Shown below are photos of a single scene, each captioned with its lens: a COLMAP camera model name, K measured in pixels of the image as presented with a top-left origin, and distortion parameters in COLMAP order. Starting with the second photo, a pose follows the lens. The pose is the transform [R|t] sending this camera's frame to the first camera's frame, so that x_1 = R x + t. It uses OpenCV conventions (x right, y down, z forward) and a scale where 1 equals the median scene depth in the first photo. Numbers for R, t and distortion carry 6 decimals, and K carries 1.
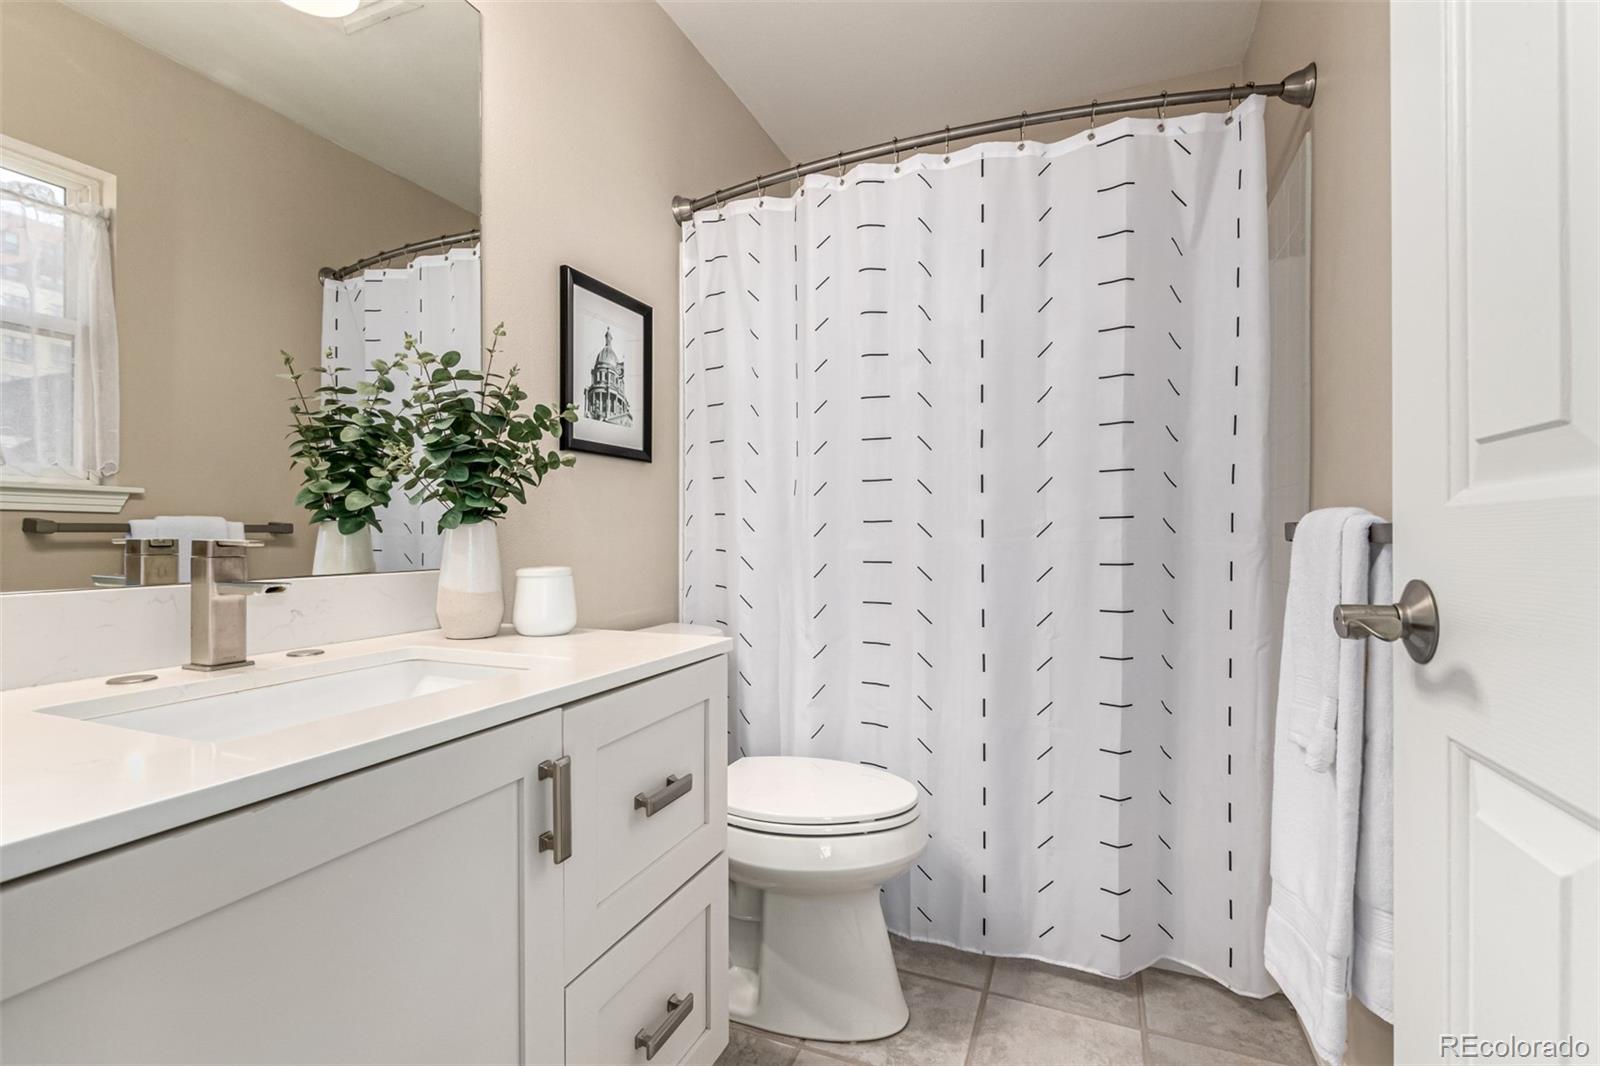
lens RADIAL K [[731.2, 0, 793.0], [0, 731.2, 533.9], [0, 0, 1]] dist [0.002167, -0.000618]
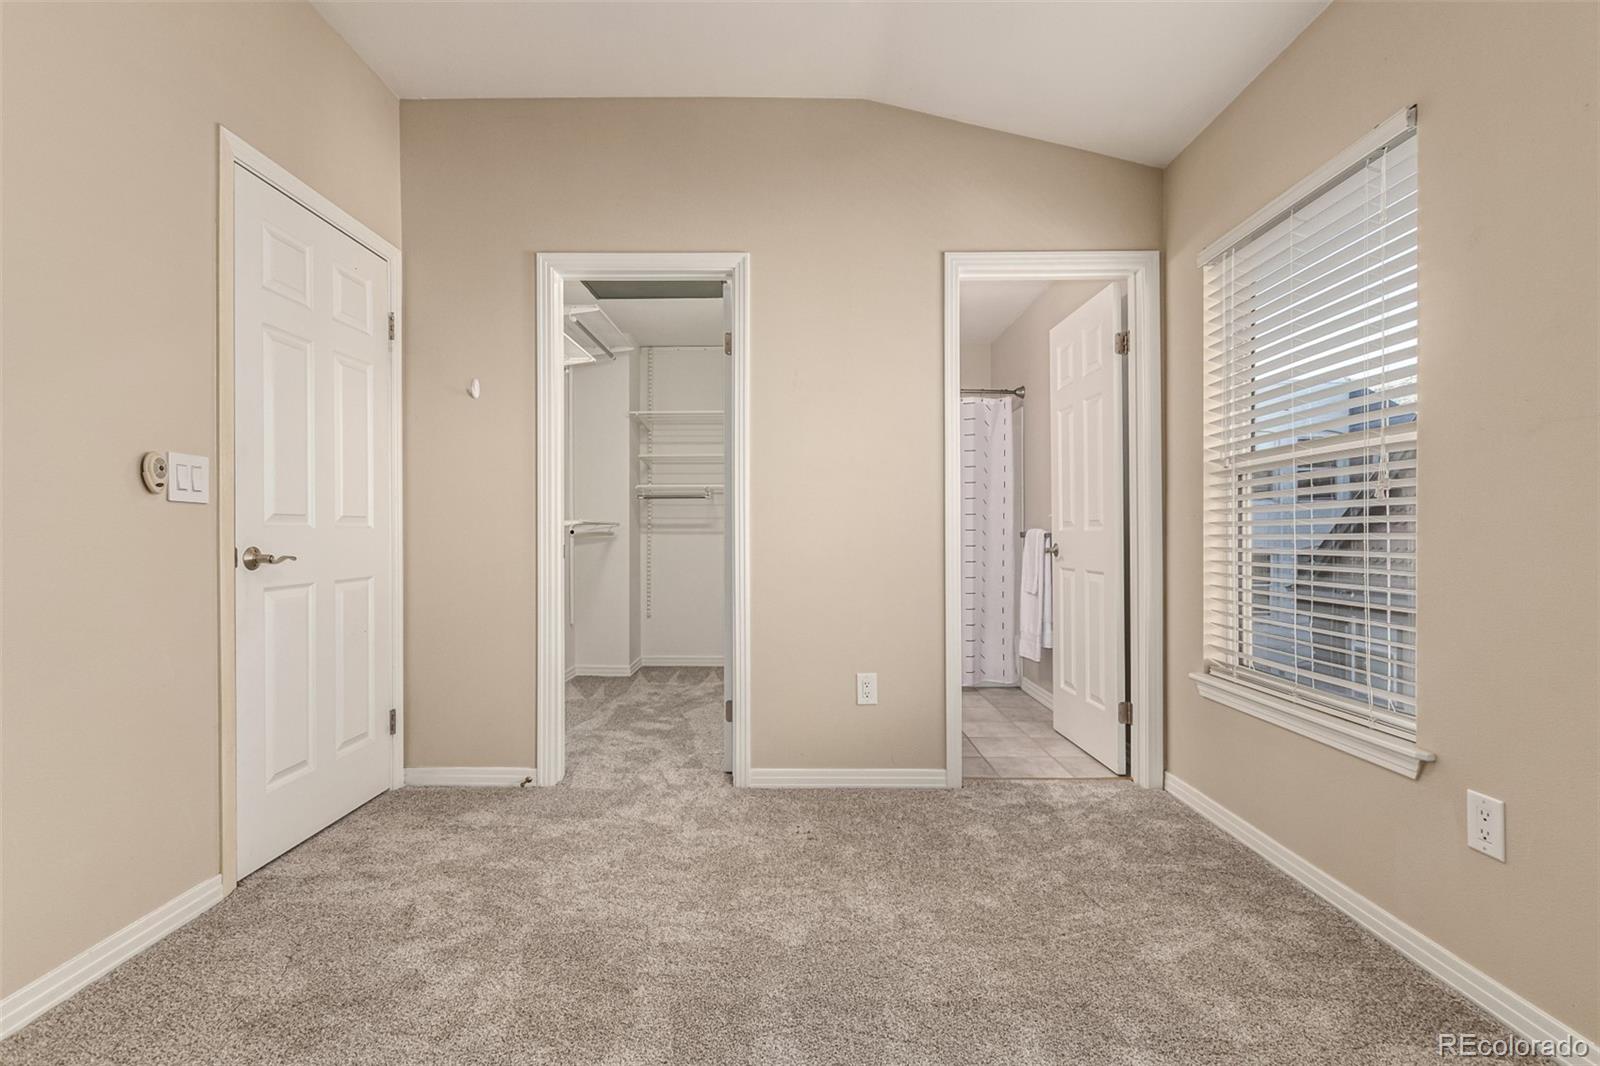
lens RADIAL K [[731.2, 0, 773.9], [0, 731.2, 534.1], [0, 0, 1]] dist [0.002167, -0.000618]
pose [[0.936201, -0.002856, 0.351455, -1.400996], [0.005463, 0.999964, -0.006425, 0.008195], [-0.351424, 0.007935, 0.936183, -1.558022]]
